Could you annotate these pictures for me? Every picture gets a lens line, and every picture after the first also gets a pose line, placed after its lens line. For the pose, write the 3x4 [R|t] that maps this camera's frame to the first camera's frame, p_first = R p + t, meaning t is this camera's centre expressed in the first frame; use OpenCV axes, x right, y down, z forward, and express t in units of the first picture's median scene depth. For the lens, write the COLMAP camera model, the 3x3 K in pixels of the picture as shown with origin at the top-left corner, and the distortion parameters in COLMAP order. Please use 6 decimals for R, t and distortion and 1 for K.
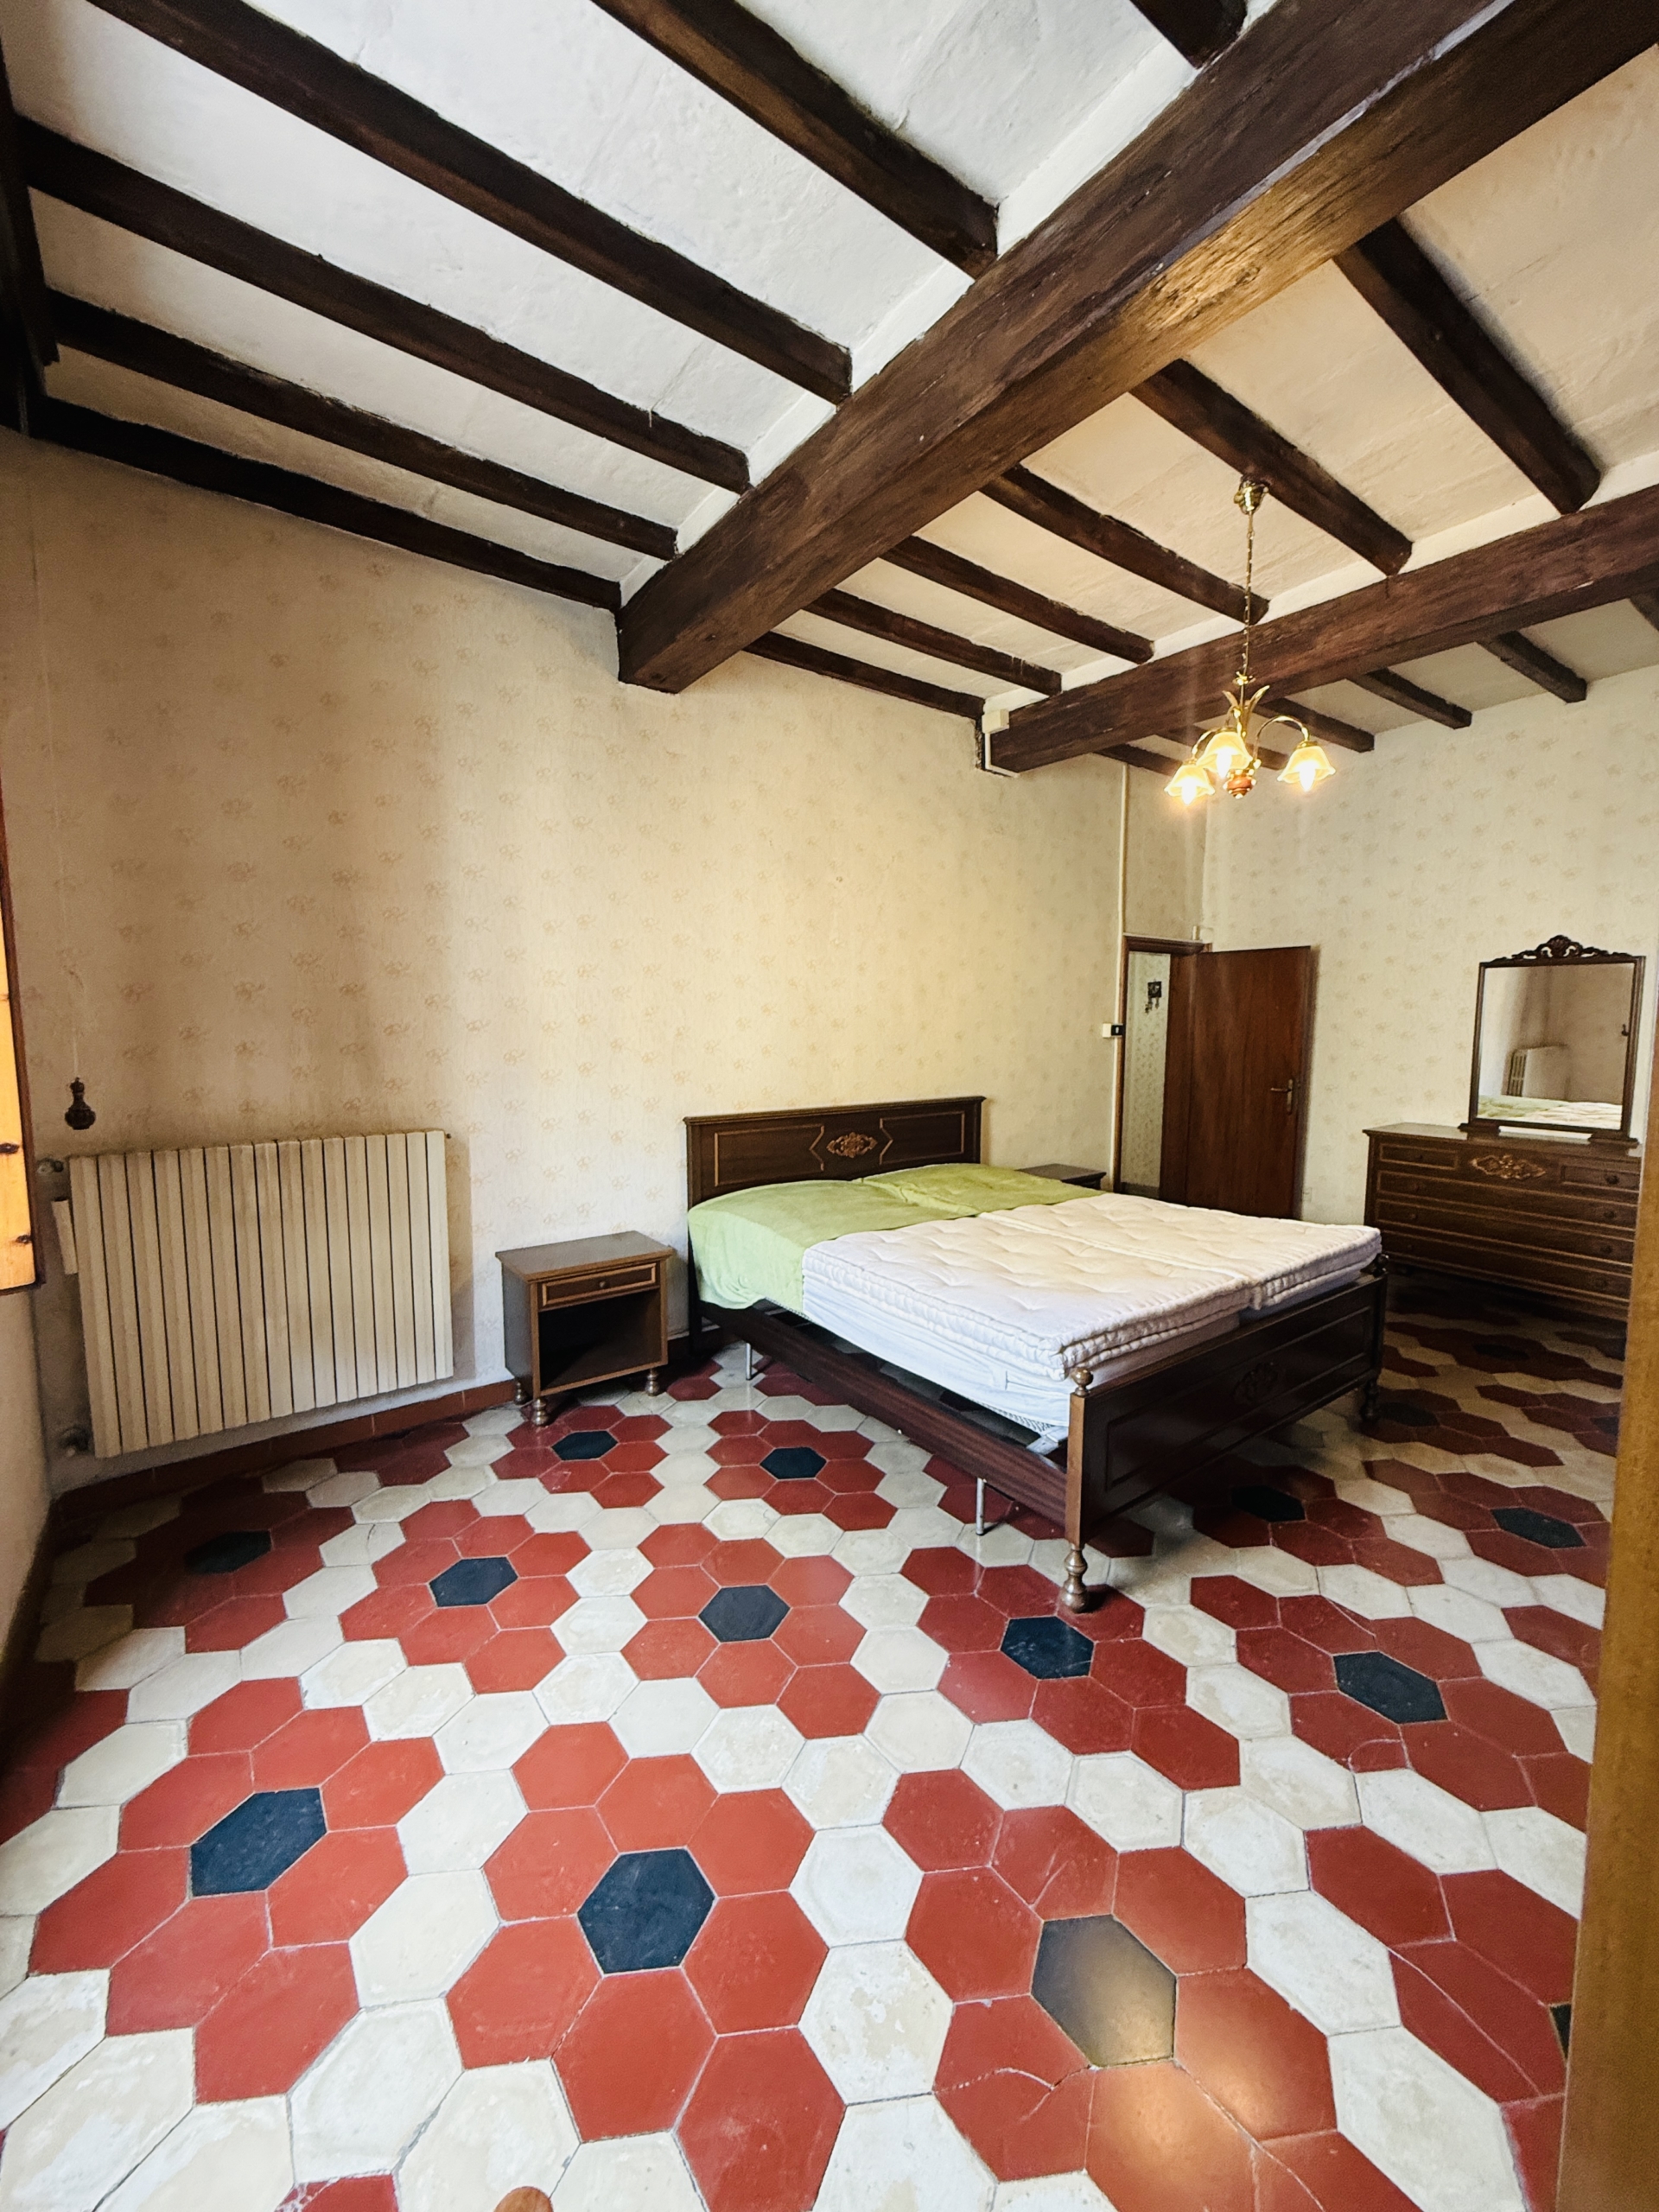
lens RADIAL K [[879.6, 0, 826.6], [0, 879.6, 1101.7], [0, 0, 1]] dist [-0.000372, 0.000399]
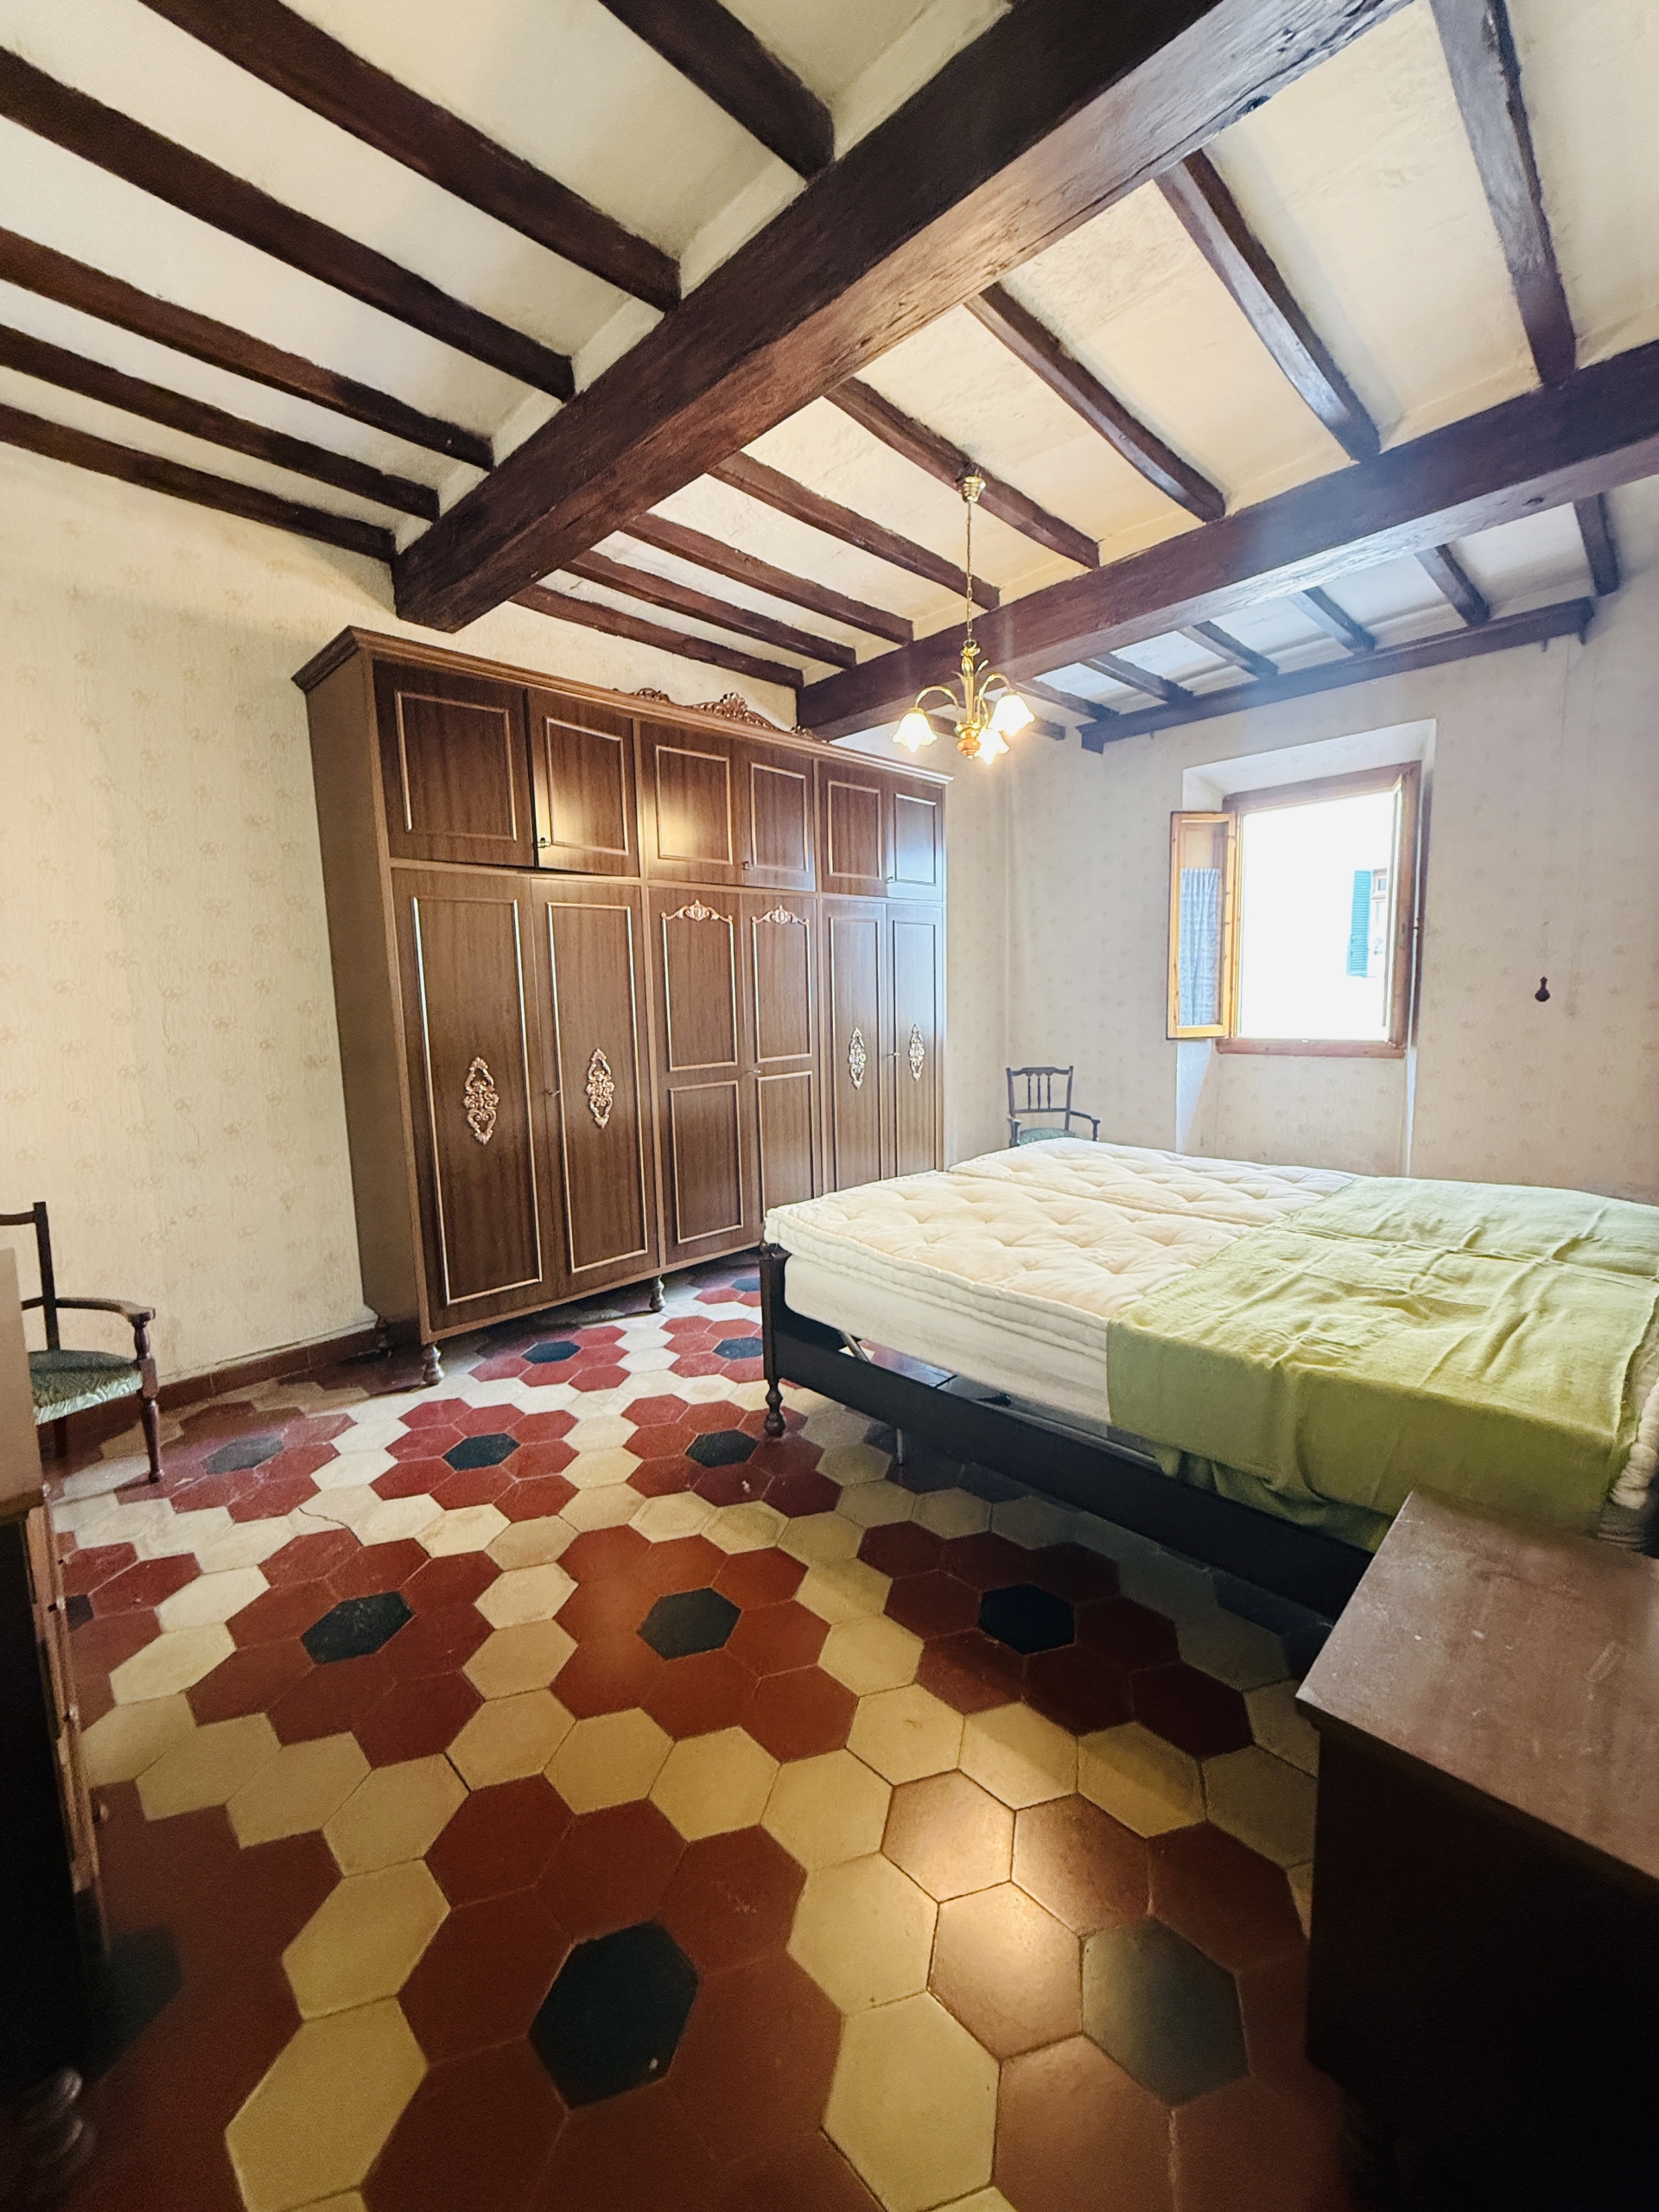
lens RADIAL K [[879.6, 0, 826.6], [0, 879.6, 1101.7], [0, 0, 1]] dist [-0.000372, 0.000399]
pose [[-0.988396, 0.044784, -0.145147, 0.592038], [0.011023, 0.974178, 0.225511, -0.121004], [0.151498, 0.221295, -0.963368, 1.531759]]
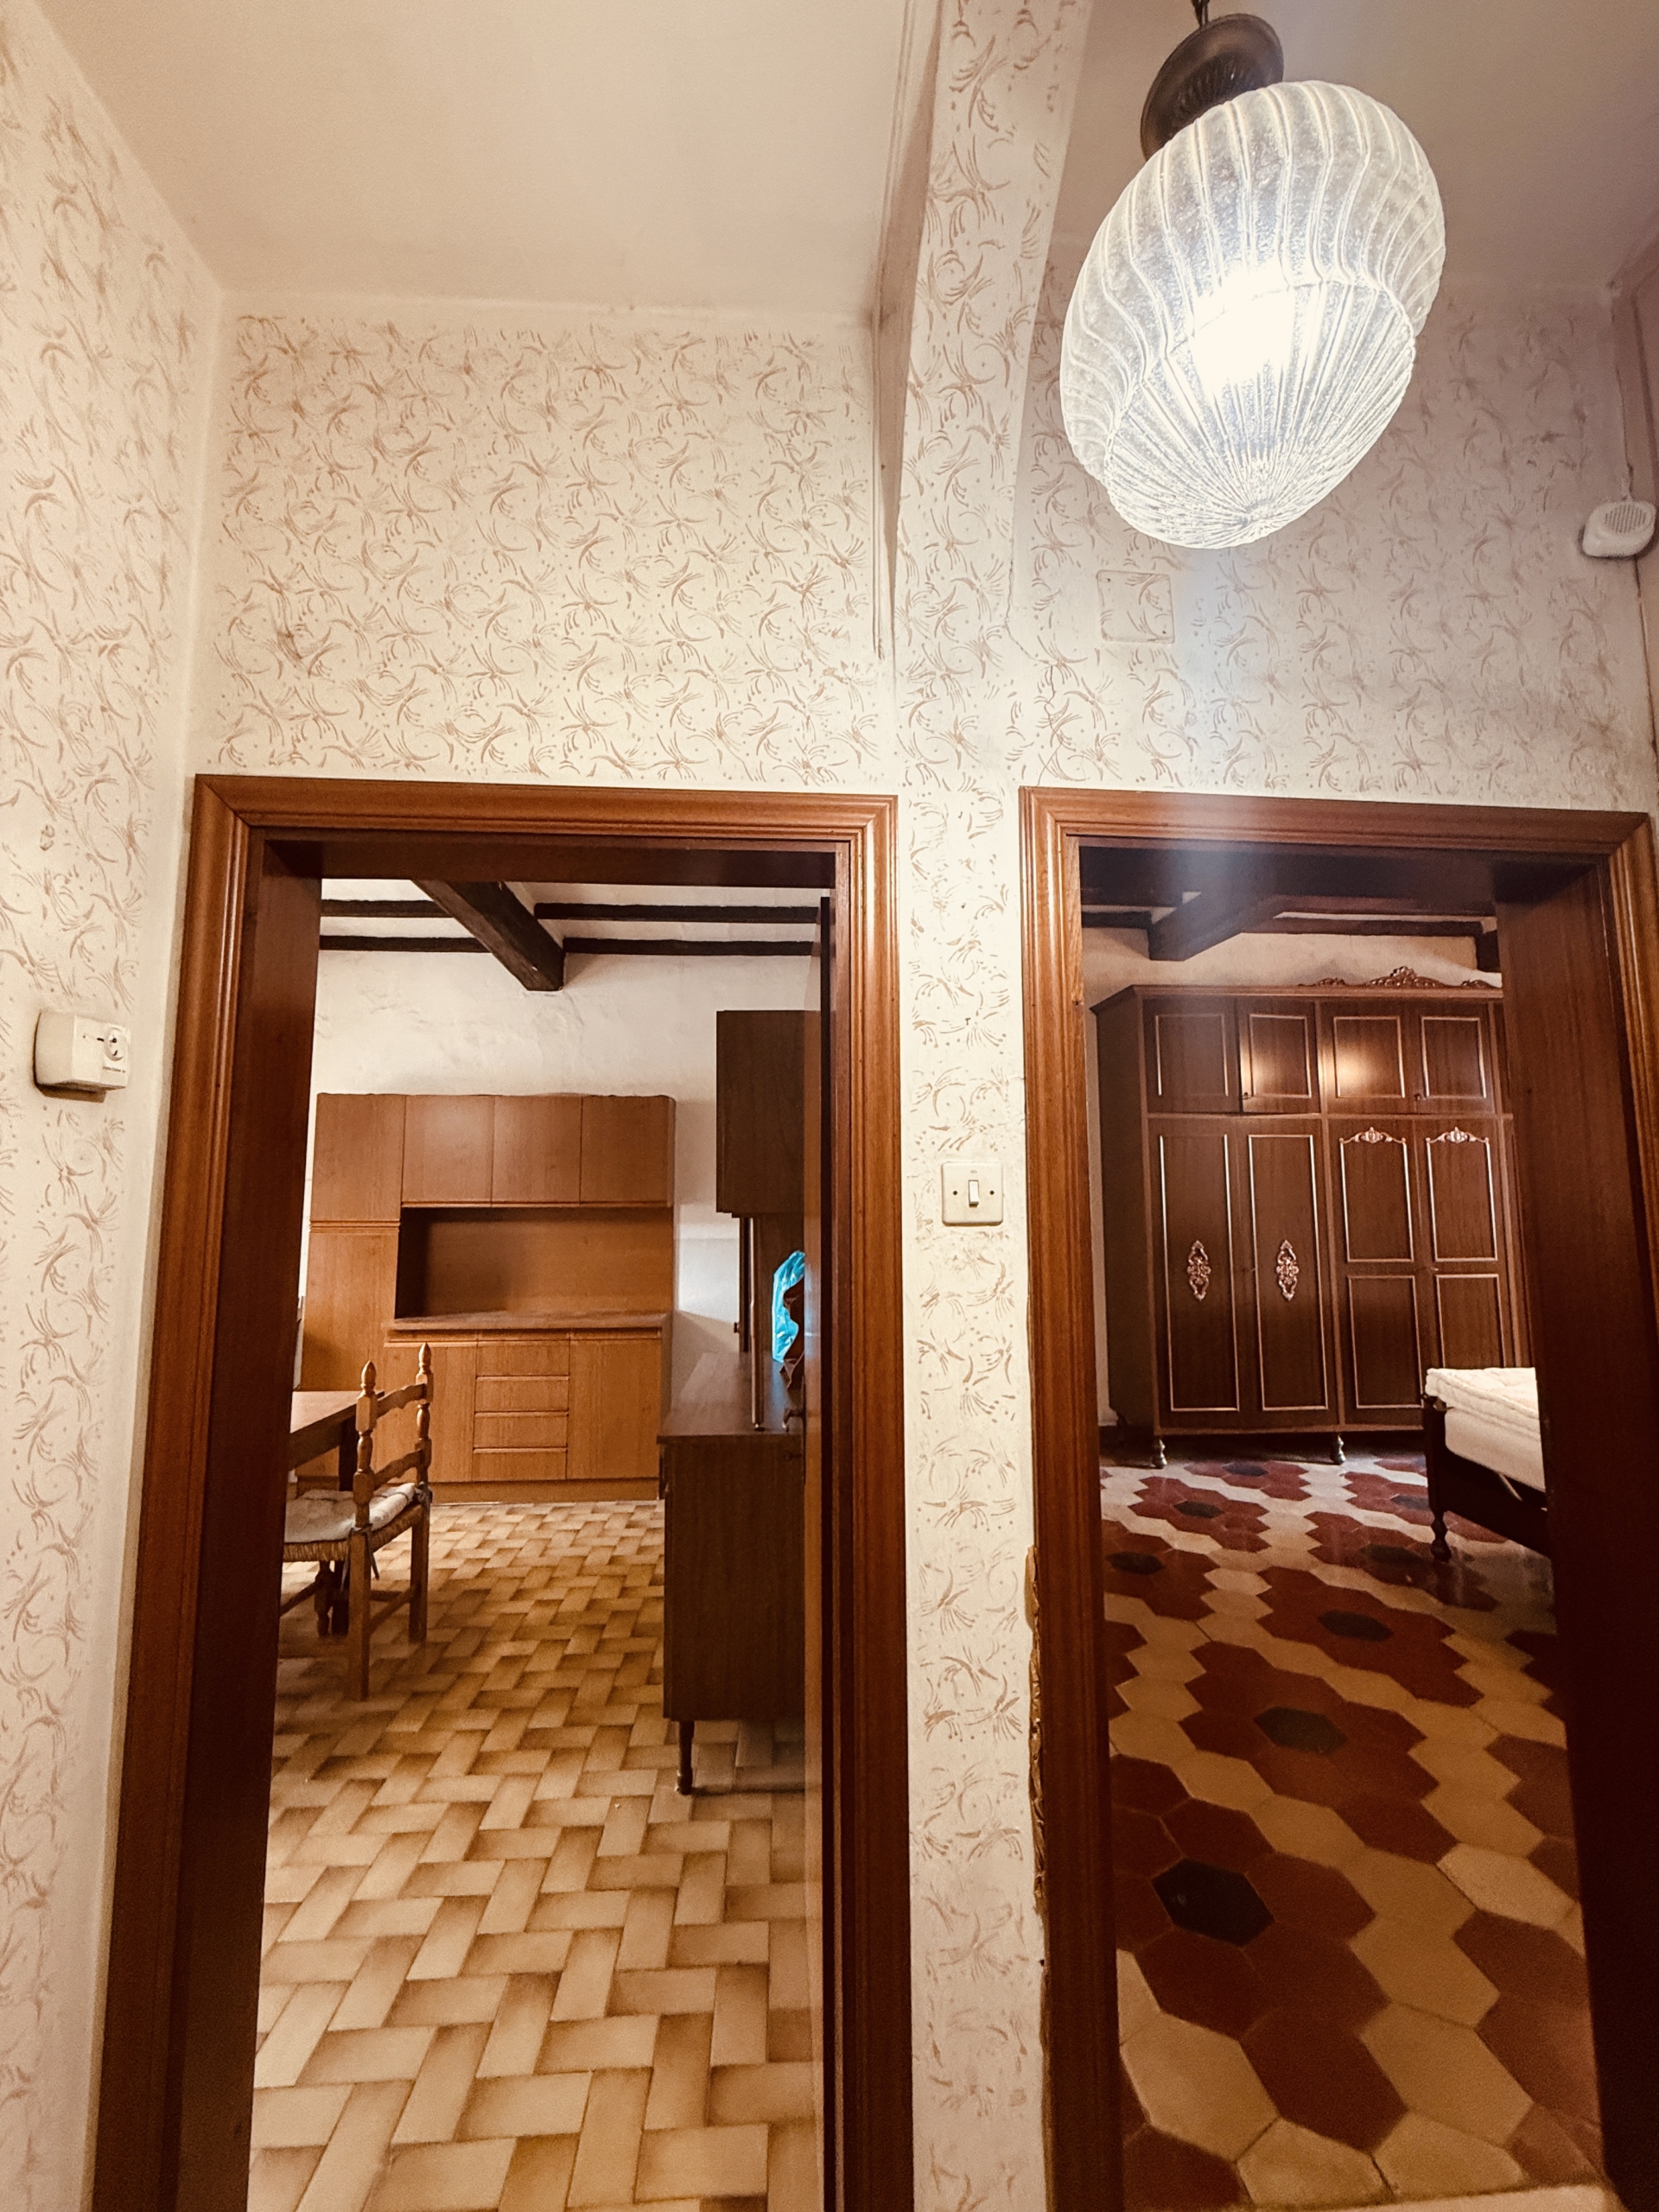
lens RADIAL K [[879.6, 0, 826.6], [0, 879.6, 1101.7], [0, 0, 1]] dist [-0.000372, 0.000399]
pose [[-0.839812, 0.059017, 0.539659, 0.555342], [0.057272, 0.998158, -0.020032, -0.176700], [-0.539847, 0.014085, -0.841645, 1.985219]]
